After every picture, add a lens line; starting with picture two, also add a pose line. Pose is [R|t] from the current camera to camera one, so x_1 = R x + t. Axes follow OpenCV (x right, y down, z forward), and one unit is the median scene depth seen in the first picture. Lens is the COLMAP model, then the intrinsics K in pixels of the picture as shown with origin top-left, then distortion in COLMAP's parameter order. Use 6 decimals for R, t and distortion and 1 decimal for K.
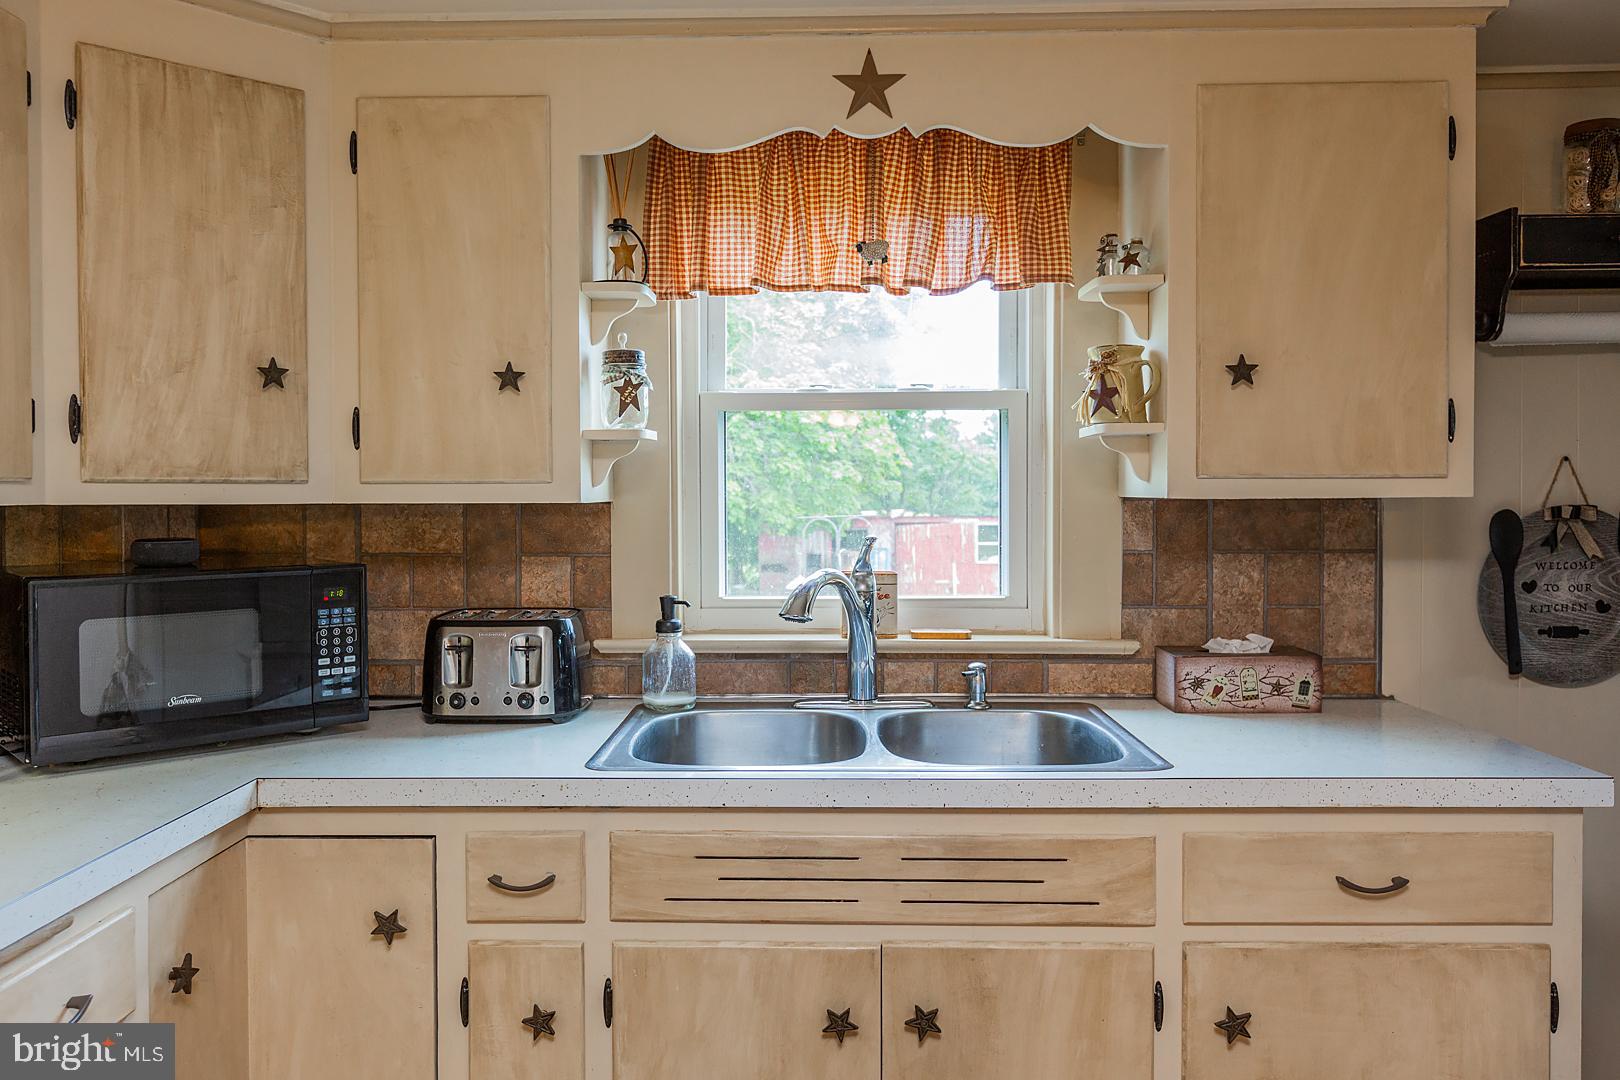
lens RADIAL K [[1196.2, 0, 806.7], [0, 1196.2, 510.4], [0, 0, 1]] dist [-0.000124, -0.004763]
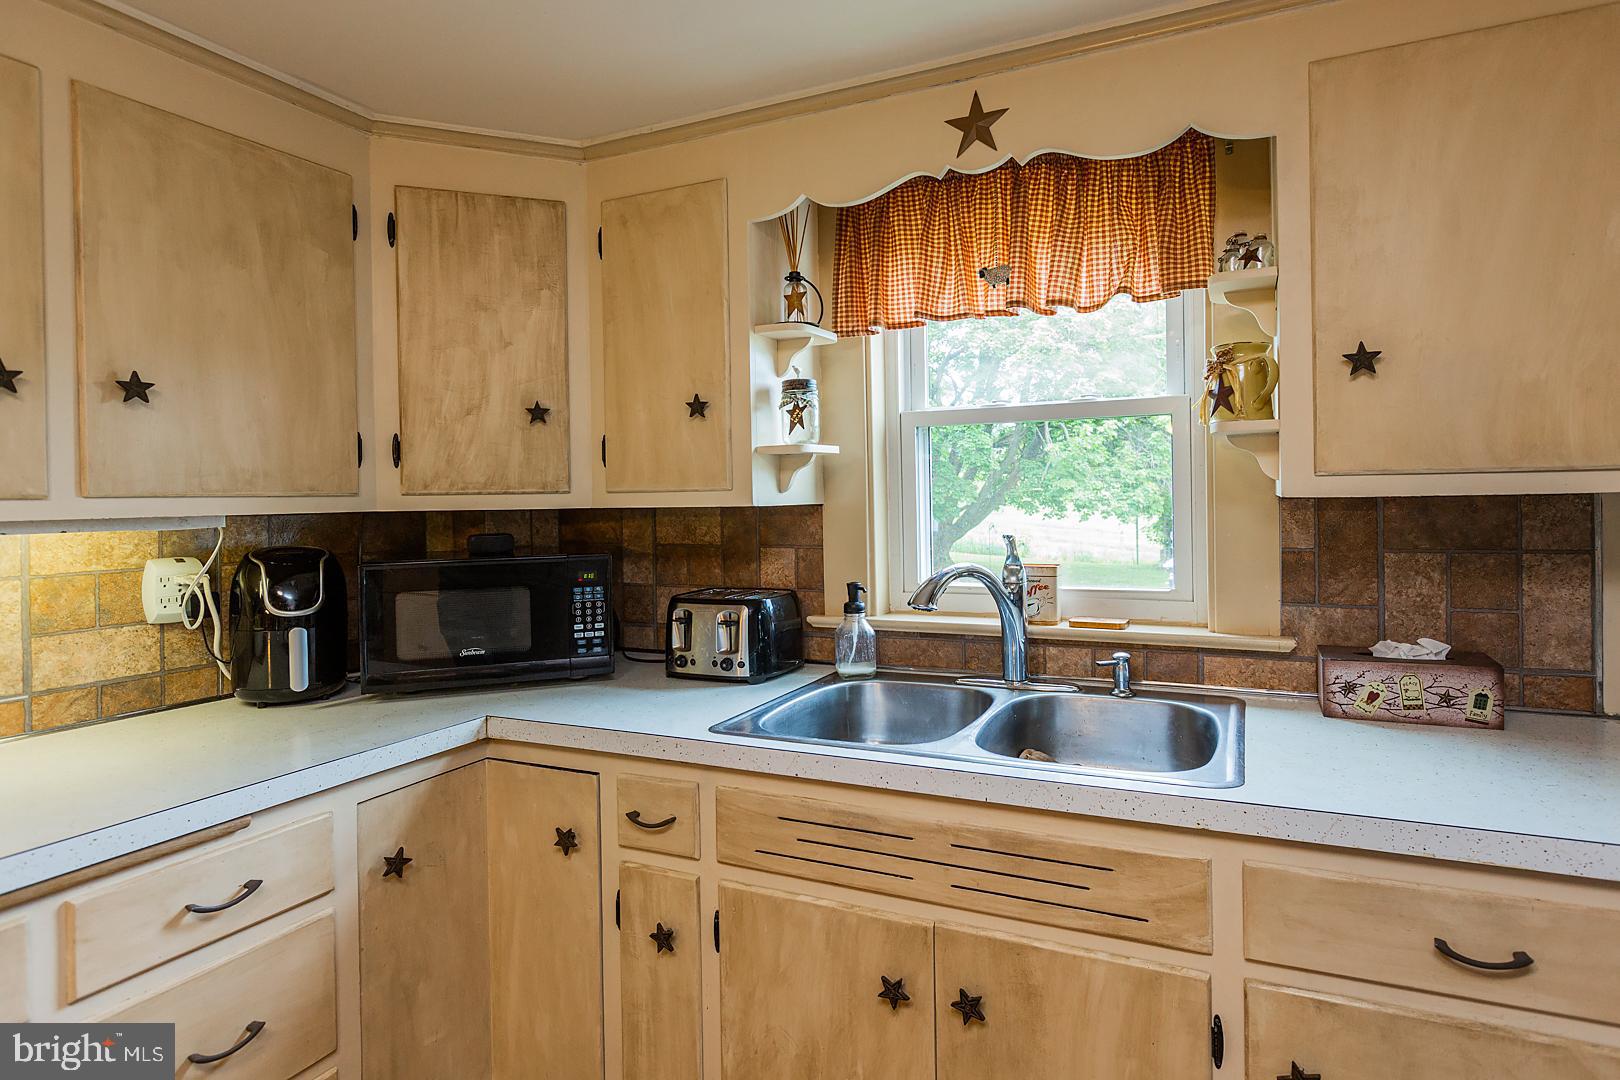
lens RADIAL K [[858.6, 0, 873.3], [0, 858.6, 500.0], [0, 0, 1]] dist [-0.002341, -0.000255]
pose [[0.925518, -0.010018, -0.378571, 0.262843], [0.007554, 0.999940, -0.007992, -0.004833], [0.378628, 0.004537, 0.925538, 0.239021]]
